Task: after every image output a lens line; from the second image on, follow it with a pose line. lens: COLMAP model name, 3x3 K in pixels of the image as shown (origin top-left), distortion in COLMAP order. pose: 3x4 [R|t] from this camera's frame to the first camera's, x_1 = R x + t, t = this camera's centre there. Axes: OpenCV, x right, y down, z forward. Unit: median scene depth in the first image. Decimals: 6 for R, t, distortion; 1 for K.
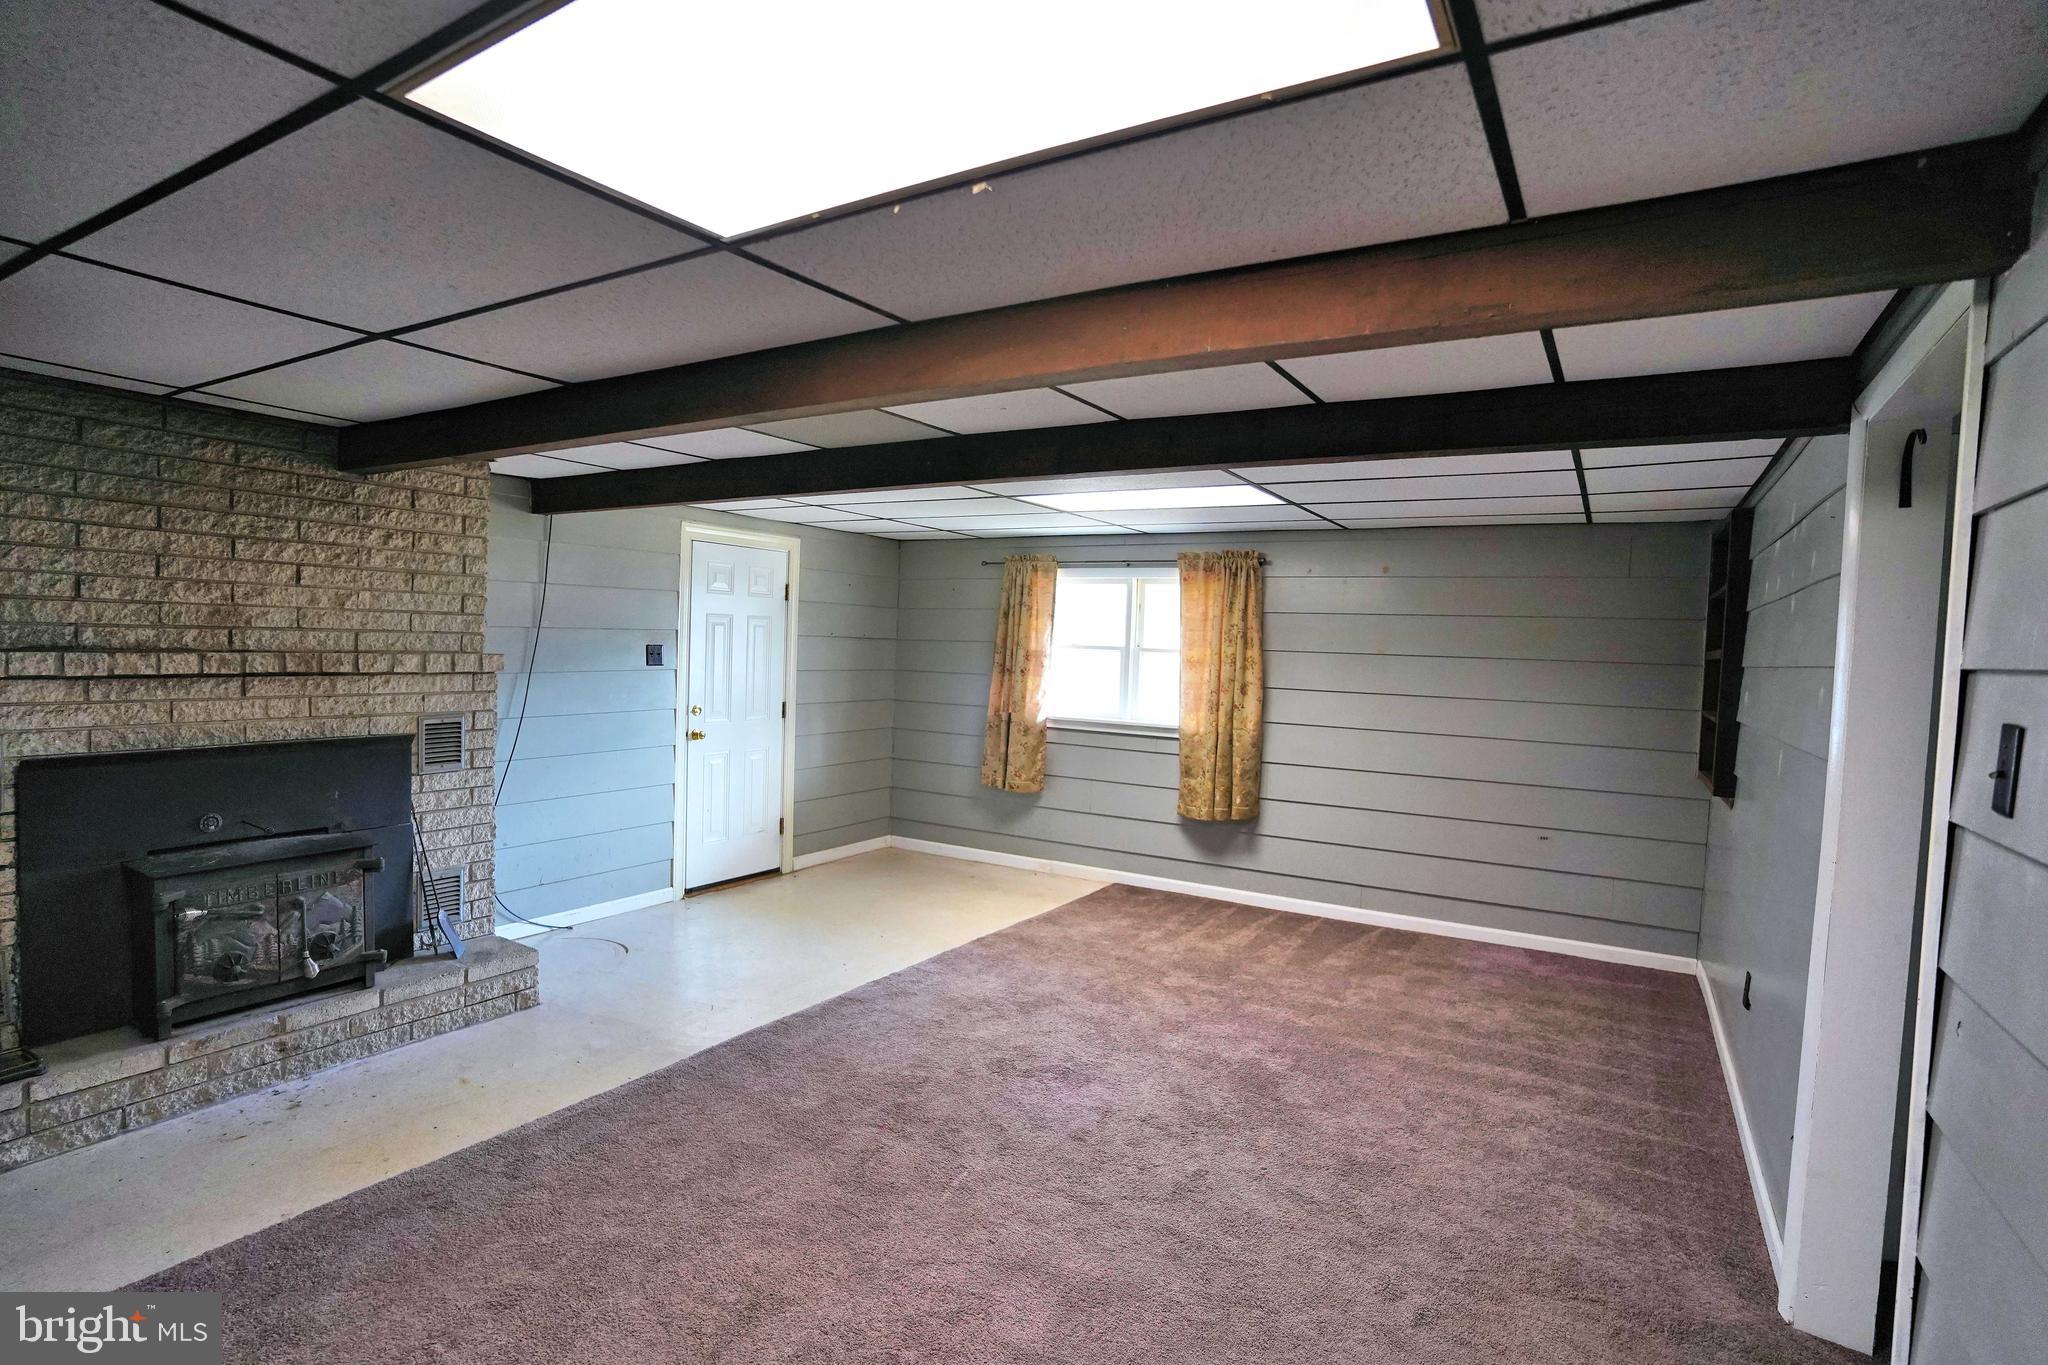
lens RADIAL K [[1011.1, 0, 1024.0], [0, 1011.1, 682.5], [0, 0, 1]] dist [-0.098540, 0.041837]
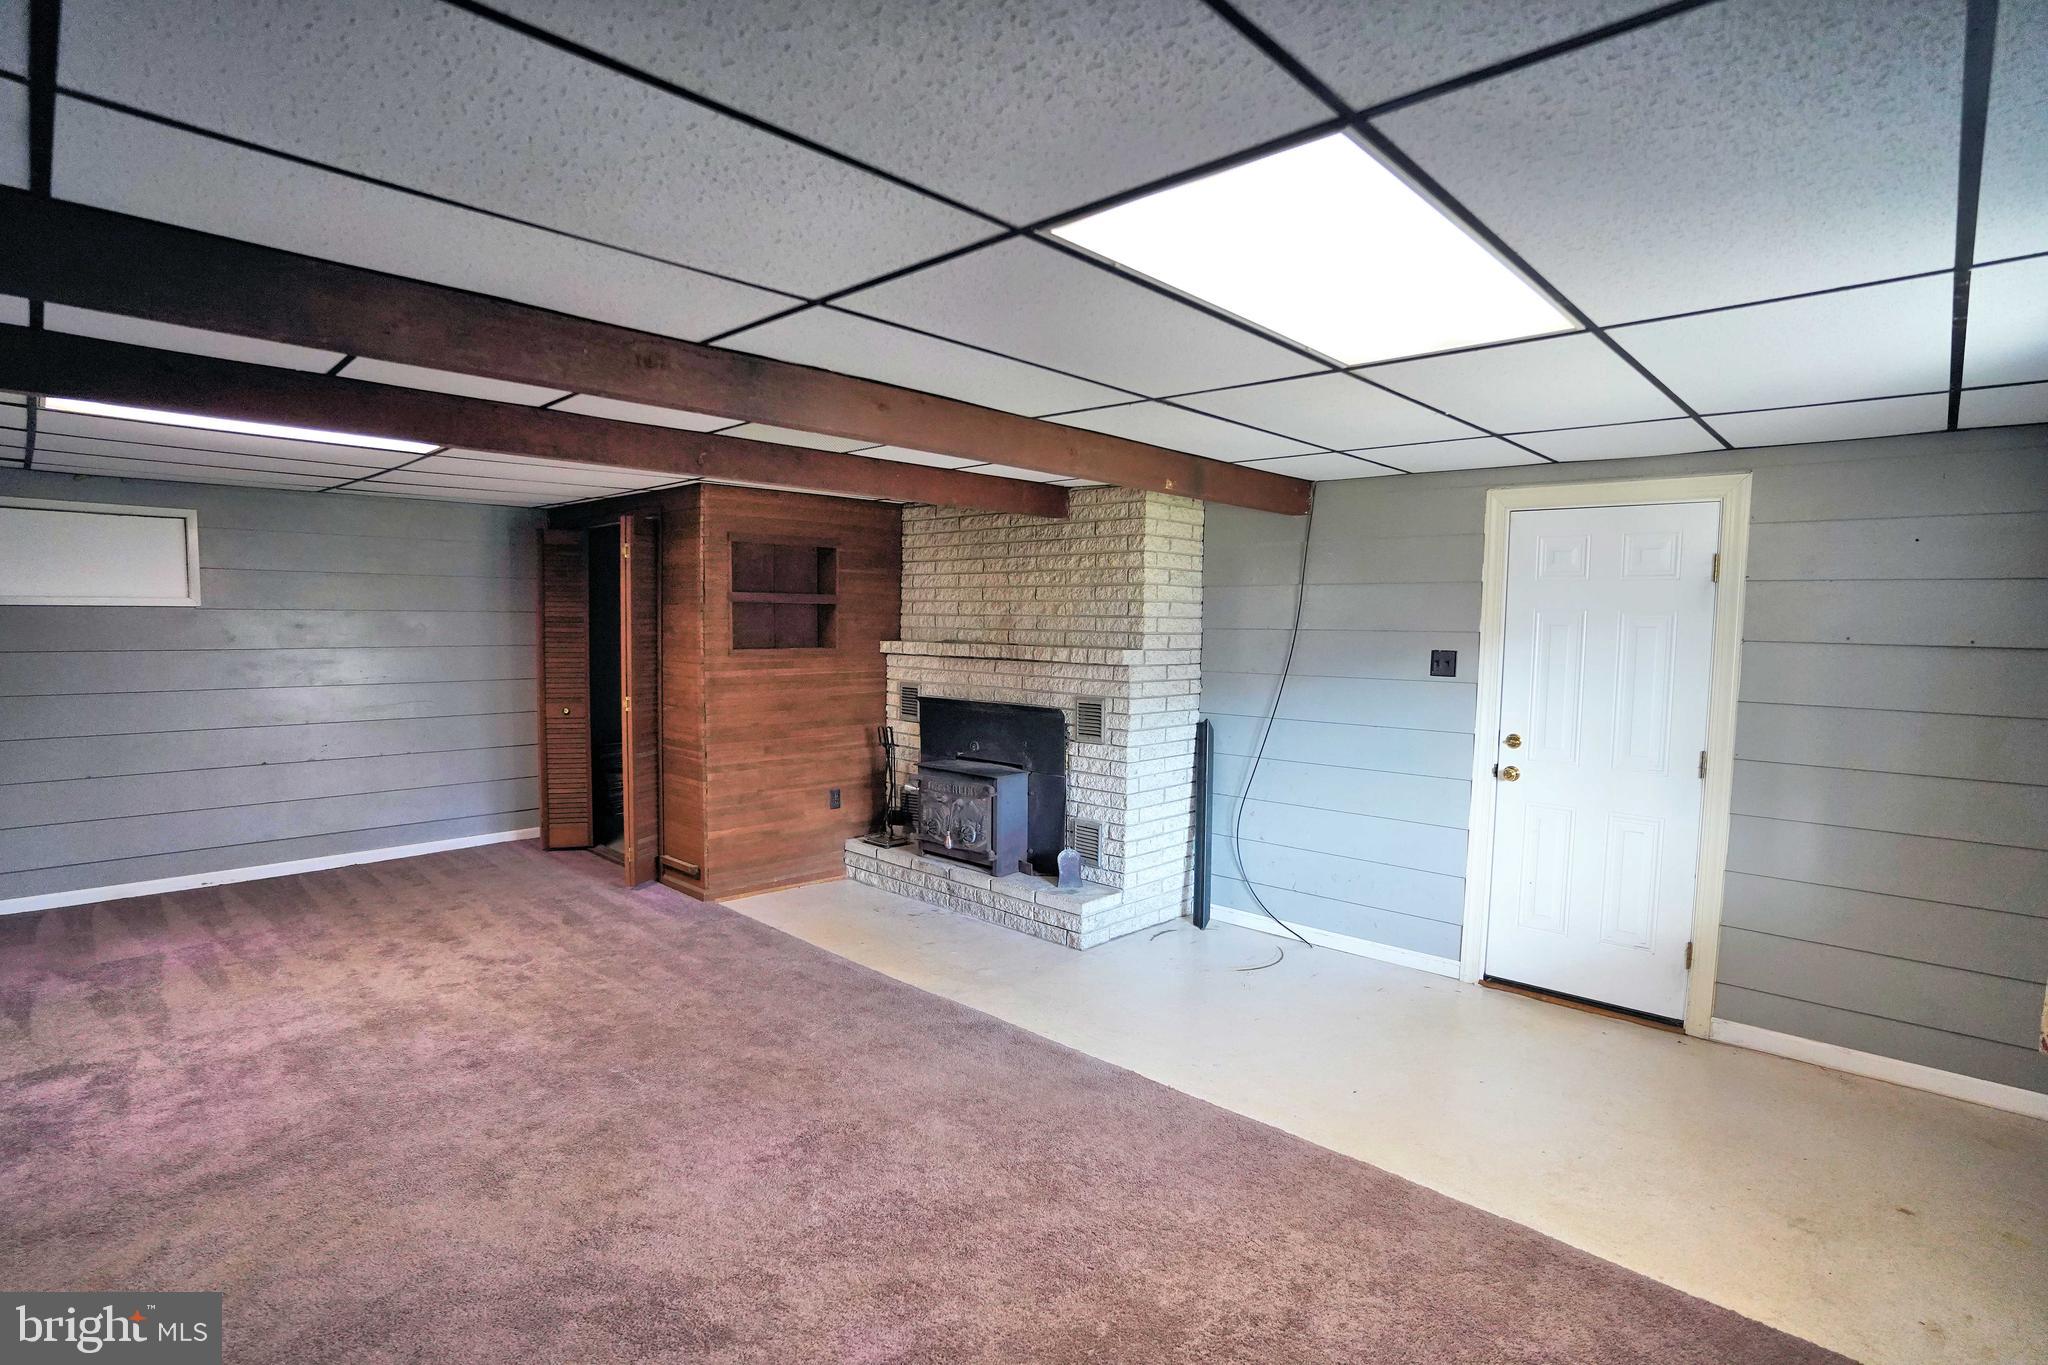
lens RADIAL K [[1011.1, 0, 1024.0], [0, 1011.1, 682.5], [0, 0, 1]] dist [-0.098540, 0.041837]
pose [[-0.222070, 0.022635, -0.974768, 0.688893], [-0.063645, 0.997262, 0.037657, -0.029266], [0.972951, 0.070402, -0.220021, 1.204605]]
